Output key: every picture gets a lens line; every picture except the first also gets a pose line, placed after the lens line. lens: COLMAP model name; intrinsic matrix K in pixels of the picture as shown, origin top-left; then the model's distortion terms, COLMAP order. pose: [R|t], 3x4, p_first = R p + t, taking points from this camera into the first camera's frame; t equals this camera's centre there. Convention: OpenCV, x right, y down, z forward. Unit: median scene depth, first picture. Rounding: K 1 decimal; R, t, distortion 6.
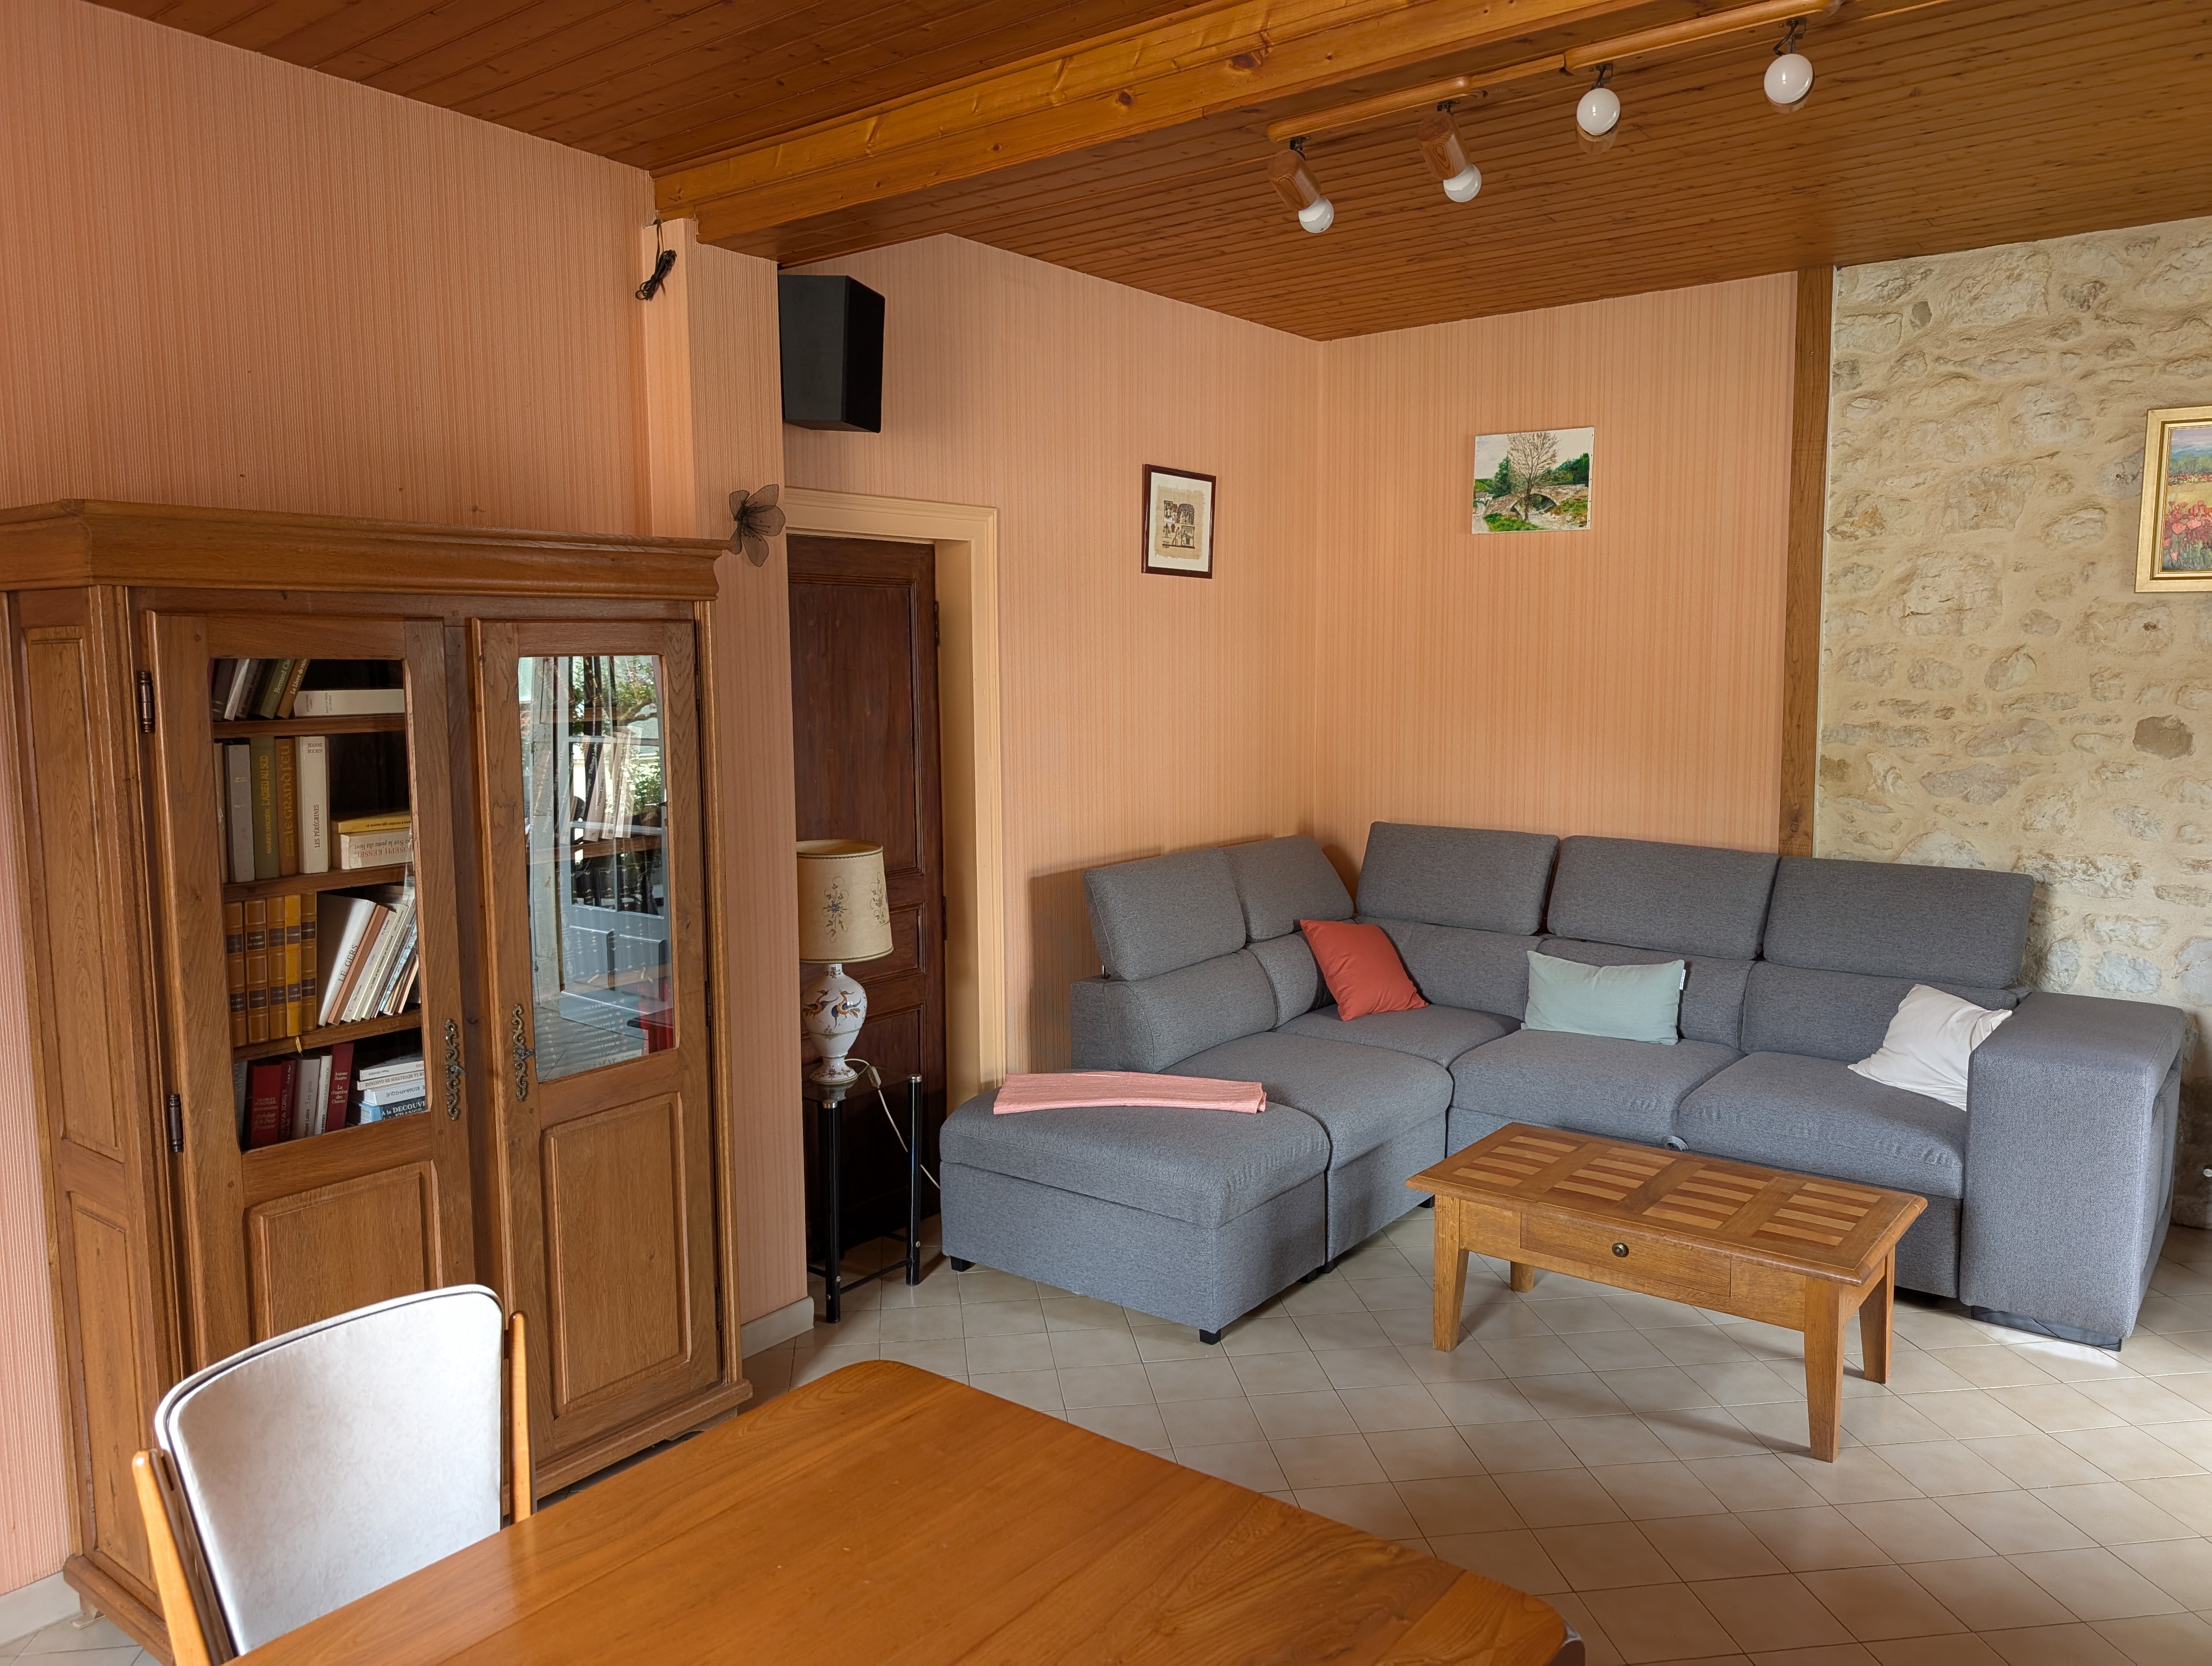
lens RADIAL K [[1602.2, 0, 1099.2], [0, 1602.2, 823.5], [0, 0, 1]] dist [0.026544, -0.030069]
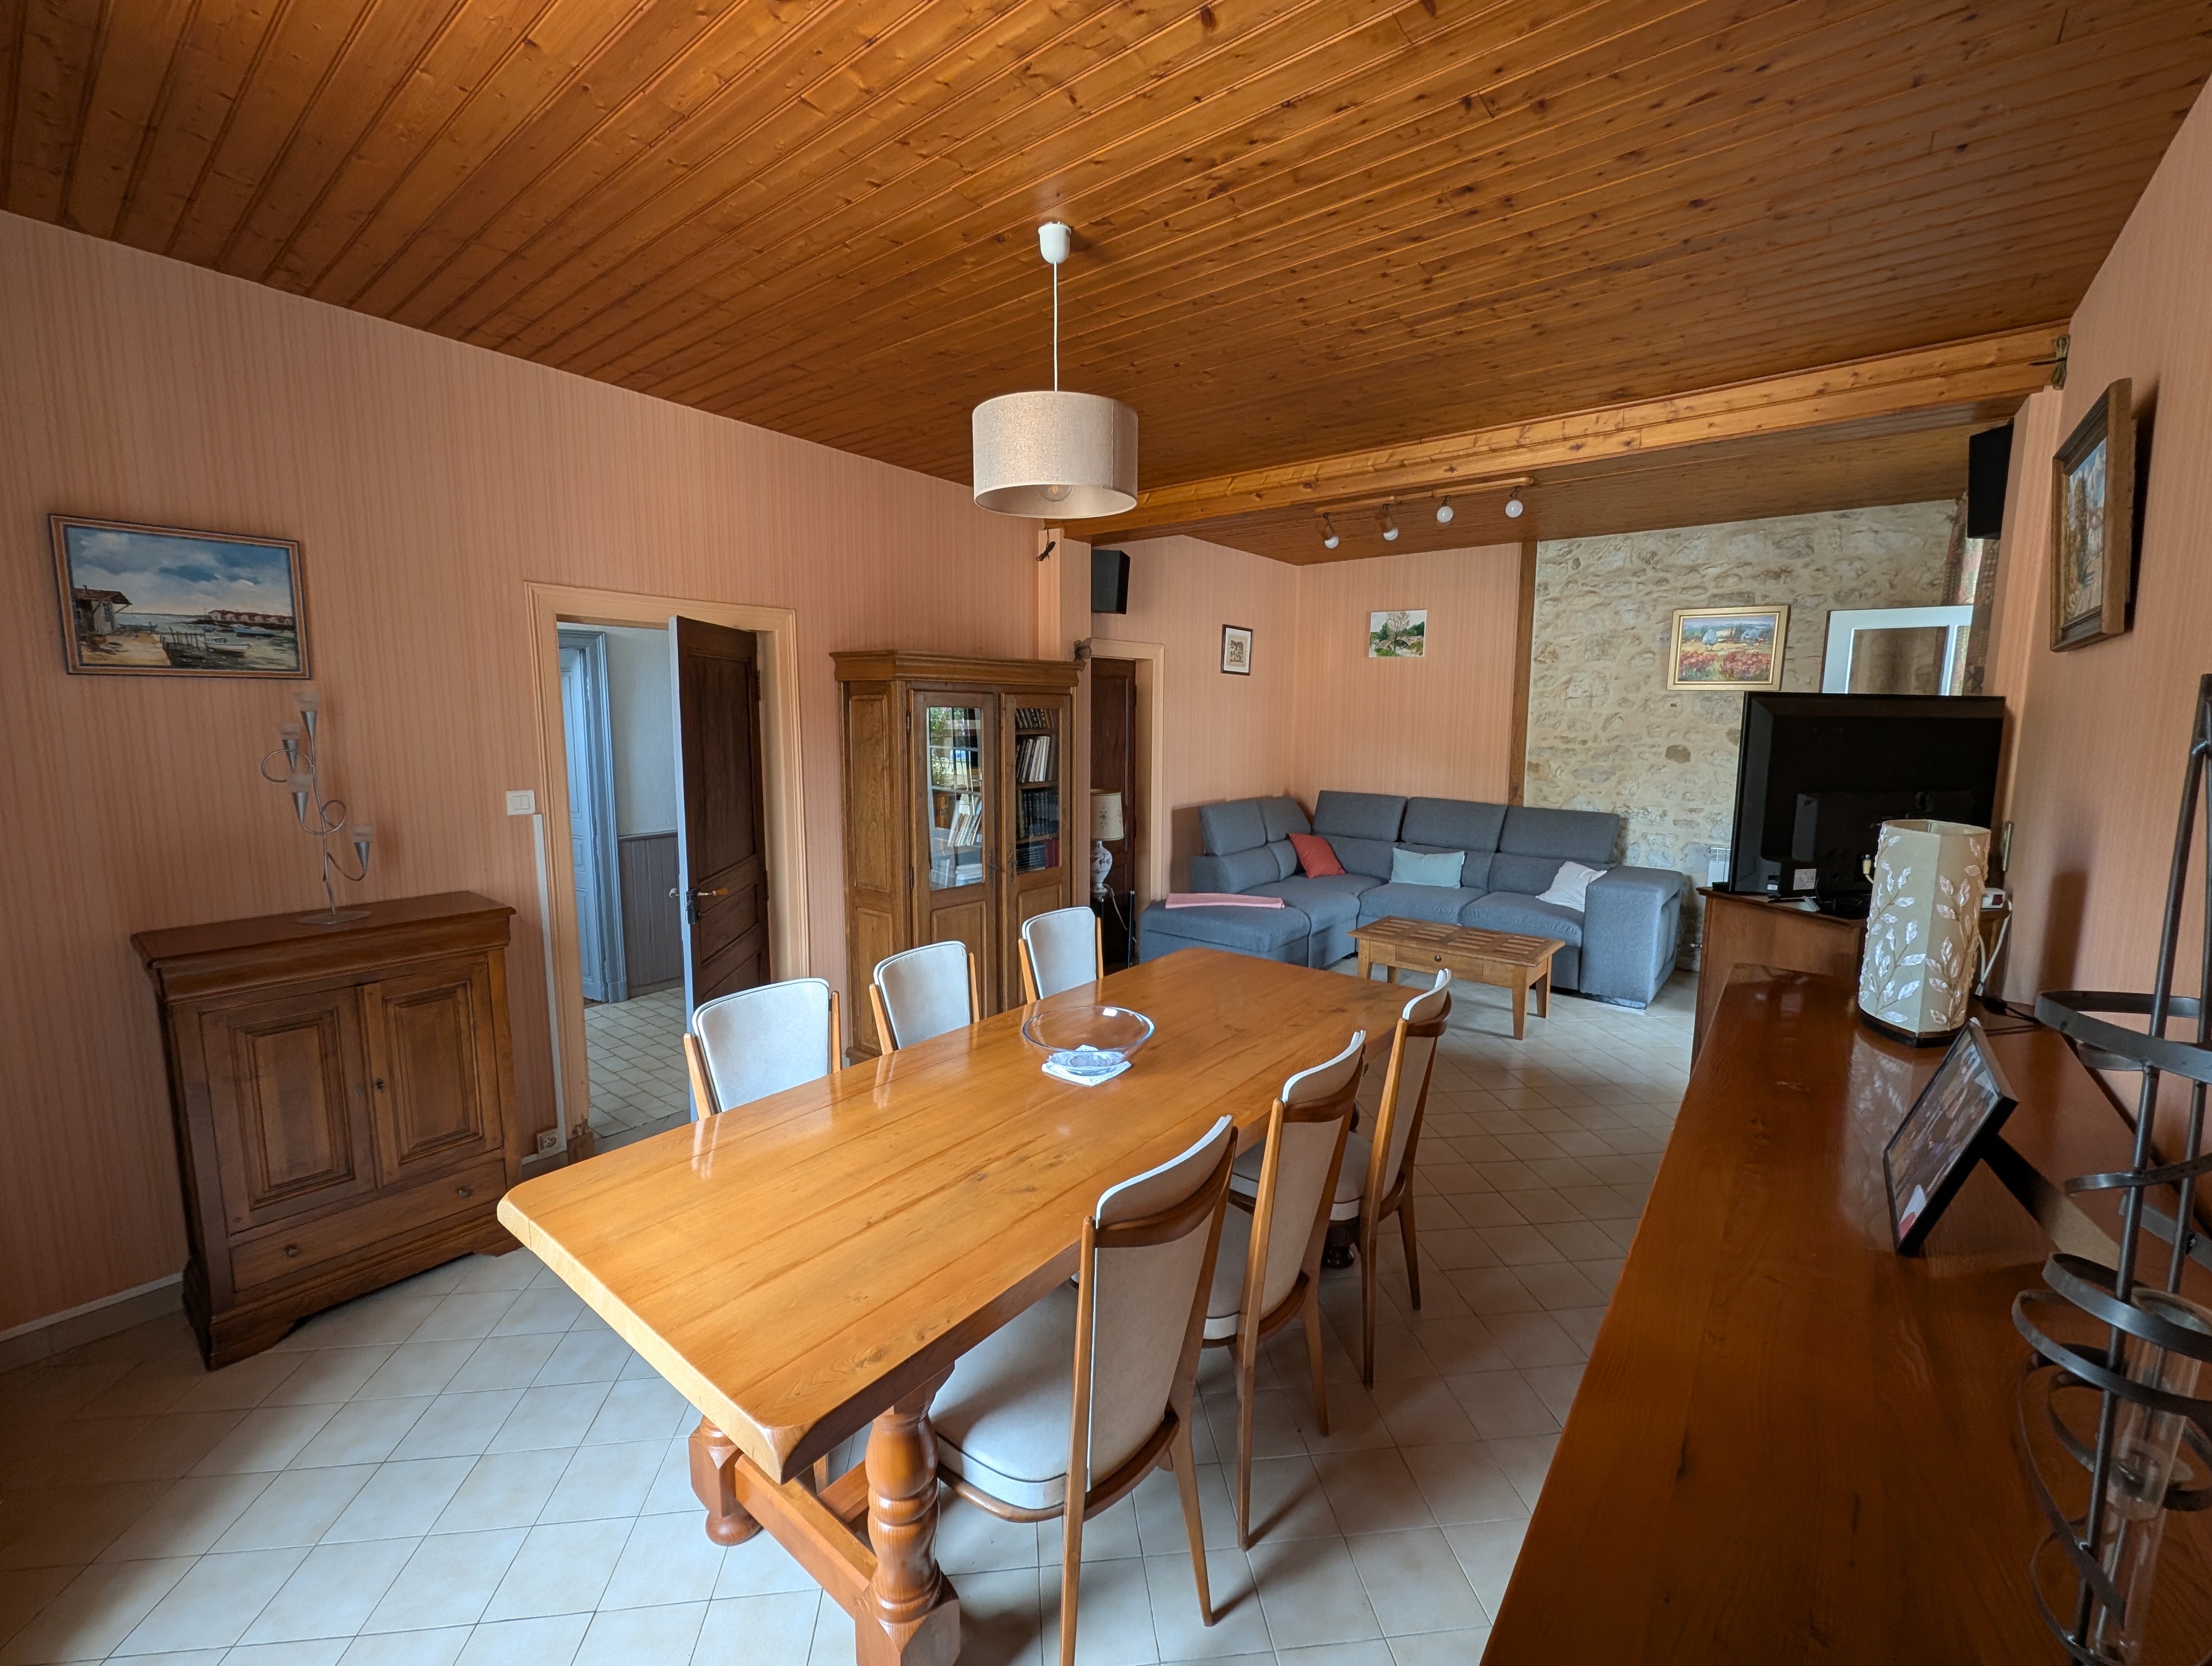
lens RADIAL K [[909.4, 0, 1114.2], [0, 909.4, 821.8], [0, 0, 1]] dist [-0.000074, -0.000040]
pose [[0.999809, 0.015311, -0.012123, -0.113908], [-0.015128, 0.999773, 0.015026, 0.033715], [0.012350, -0.014840, 0.999814, -0.284041]]
